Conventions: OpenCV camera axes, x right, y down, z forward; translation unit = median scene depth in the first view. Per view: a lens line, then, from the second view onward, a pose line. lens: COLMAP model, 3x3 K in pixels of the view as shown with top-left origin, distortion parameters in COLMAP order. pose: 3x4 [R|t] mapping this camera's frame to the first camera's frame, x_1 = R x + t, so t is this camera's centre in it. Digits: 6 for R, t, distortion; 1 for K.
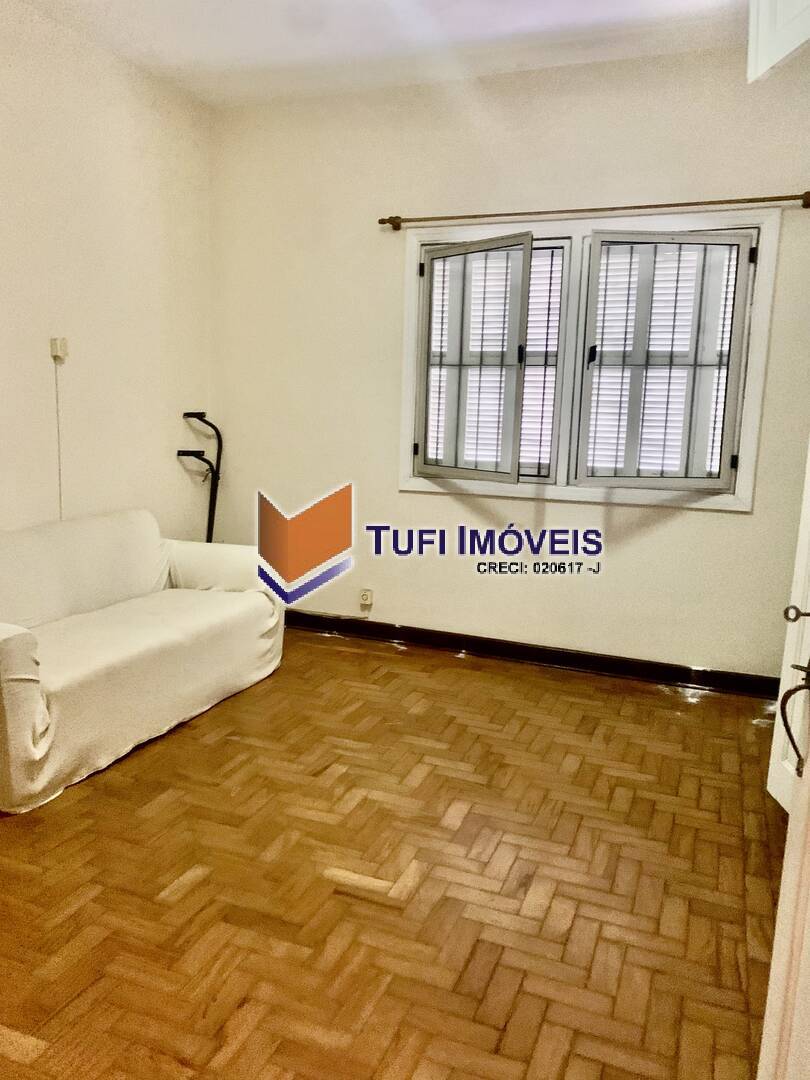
lens RADIAL K [[827.4, 0, 404.1], [0, 827.4, 541.3], [0, 0, 1]] dist [-0.002404, -0.001908]
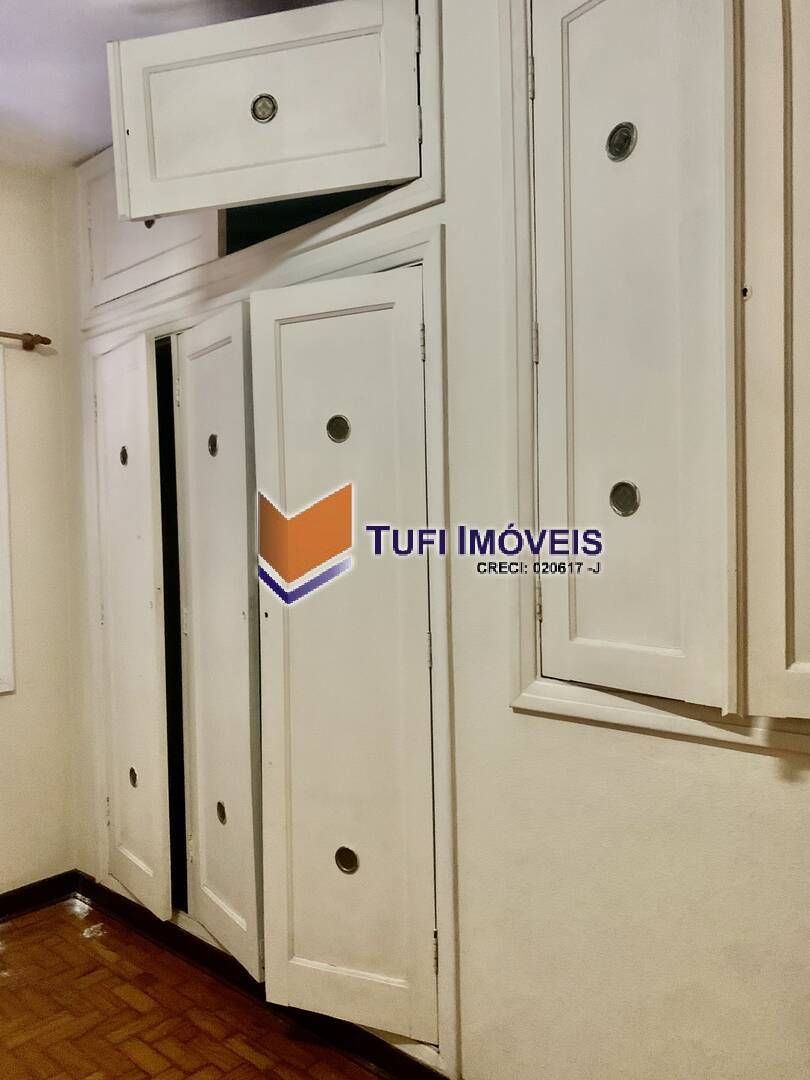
lens RADIAL K [[827.4, 0, 404.4], [0, 827.4, 541.2], [0, 0, 1]] dist [-0.002404, -0.001908]
pose [[0.359158, -0.054221, 0.931700, -0.268125], [0.179370, 0.983710, -0.011897, -0.130213], [-0.915878, 0.171392, 0.363033, 0.382321]]
